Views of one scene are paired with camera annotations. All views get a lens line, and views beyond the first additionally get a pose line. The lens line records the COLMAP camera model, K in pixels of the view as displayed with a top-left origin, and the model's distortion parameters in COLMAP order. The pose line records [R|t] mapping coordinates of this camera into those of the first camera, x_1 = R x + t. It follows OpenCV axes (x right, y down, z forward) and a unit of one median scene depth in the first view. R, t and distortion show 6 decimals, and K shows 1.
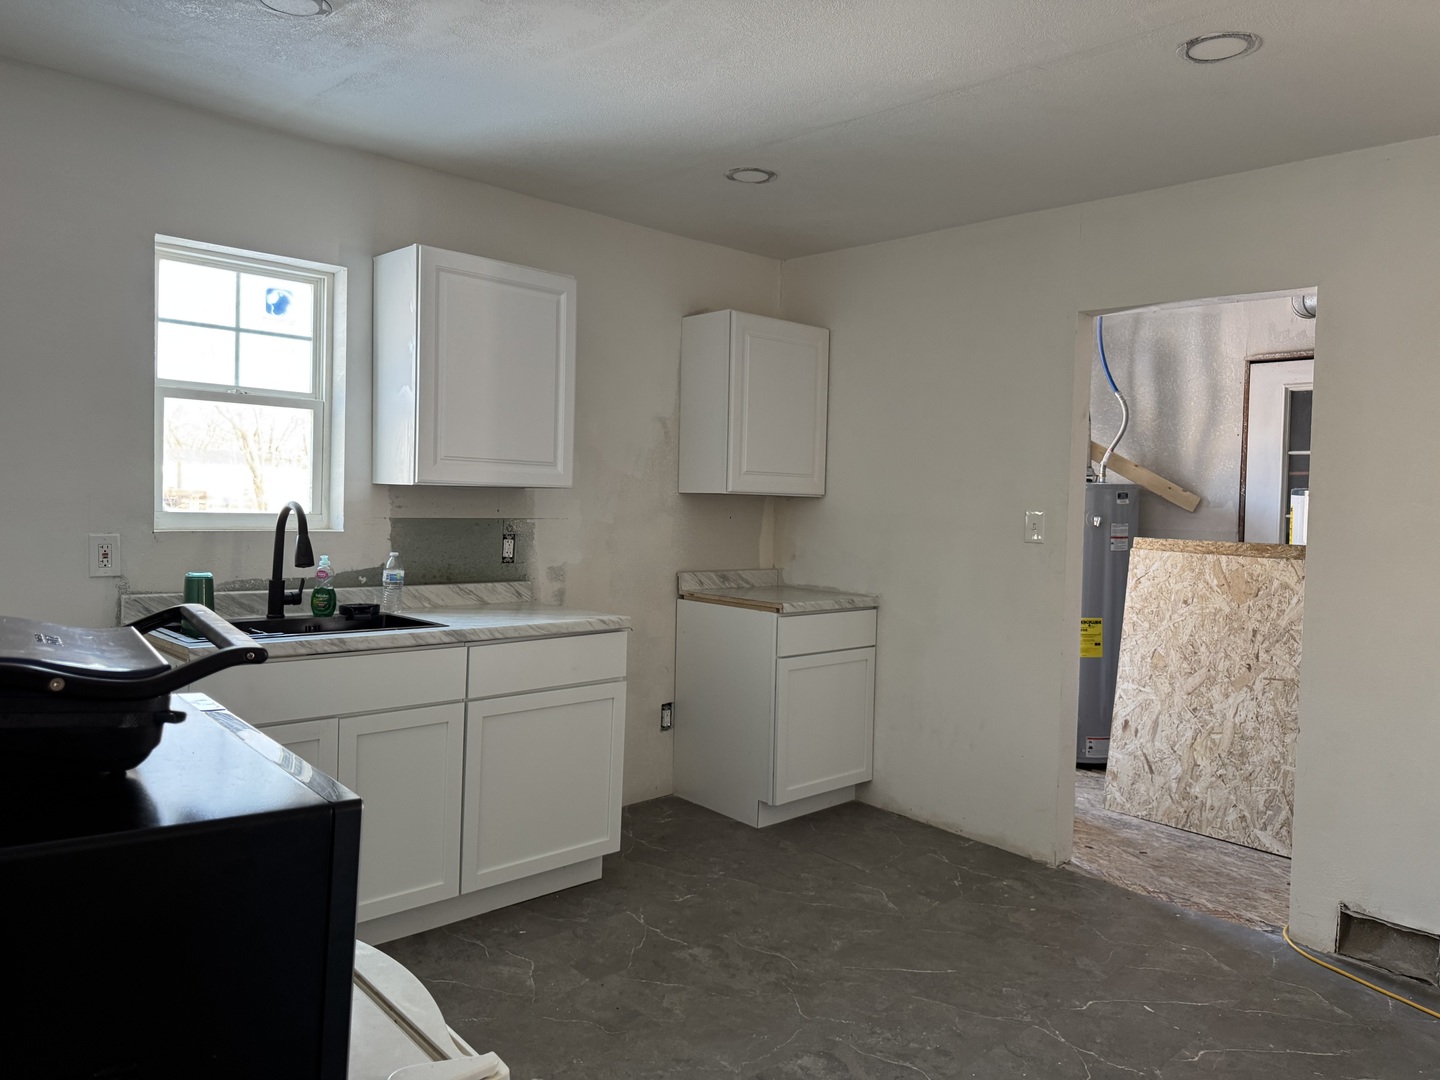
lens RADIAL K [[1022.2, 0, 709.5], [0, 1022.2, 527.1], [0, 0, 1]] dist [0.042602, -0.038767]
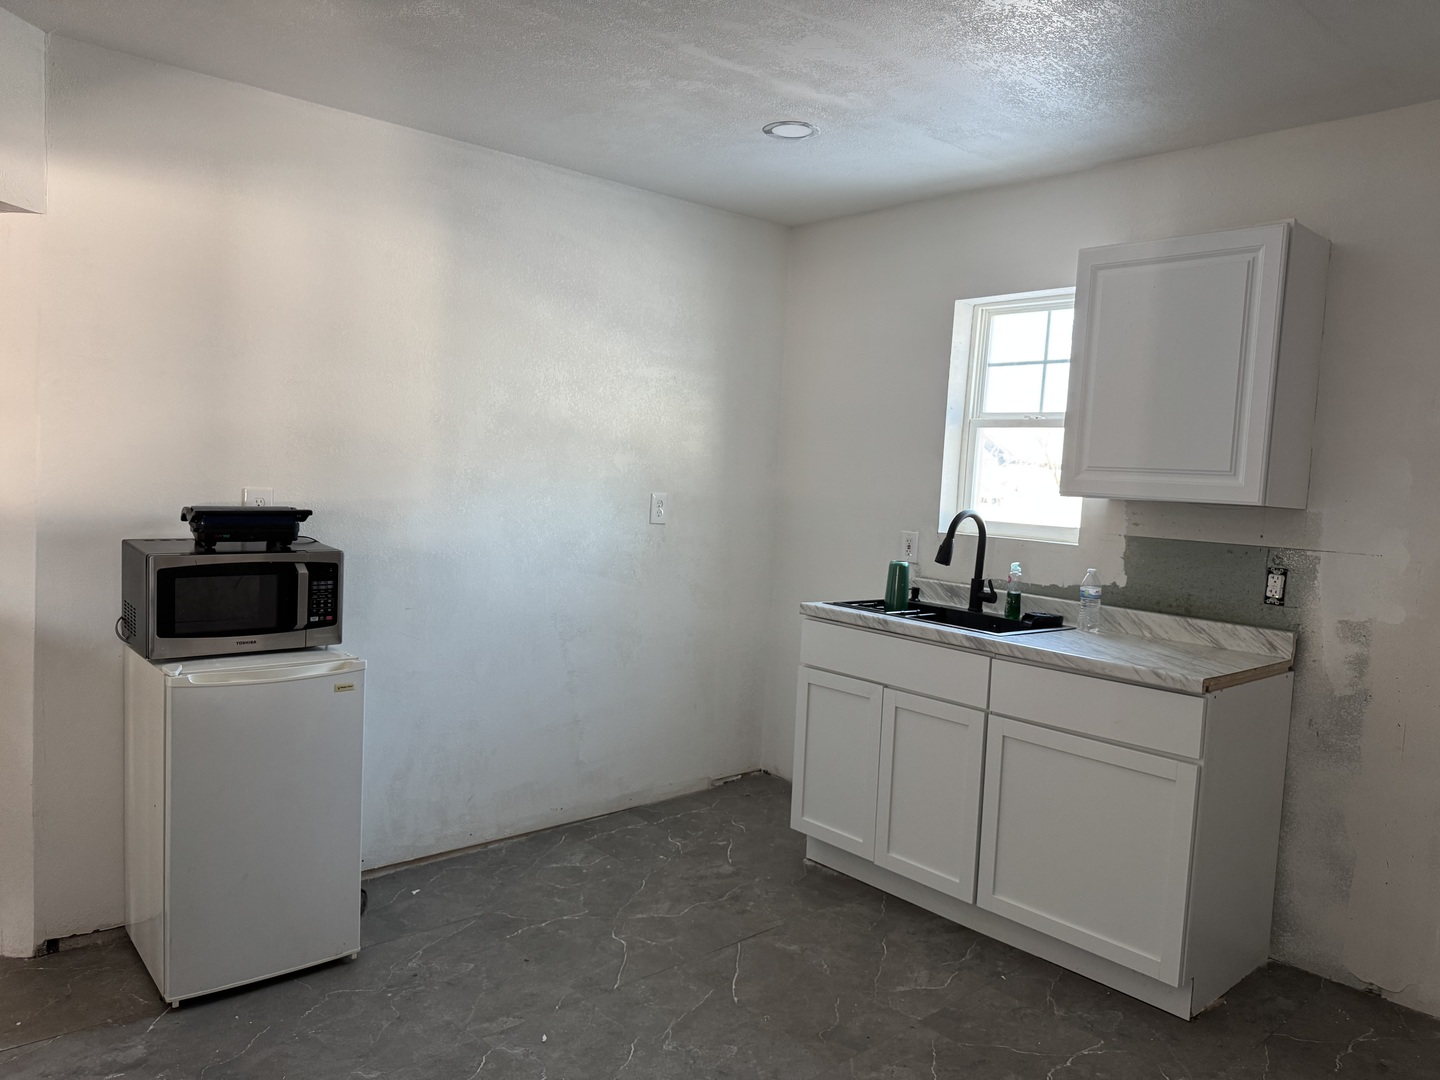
lens RADIAL K [[1022.2, 0, 716.8], [0, 1022.2, 534.8], [0, 0, 1]] dist [0.042602, -0.038767]
pose [[-0.039326, 0.030629, -0.998757, 0.651474], [-0.081216, 0.996125, 0.033746, -0.010770], [0.995920, 0.082443, -0.036686, 0.660180]]
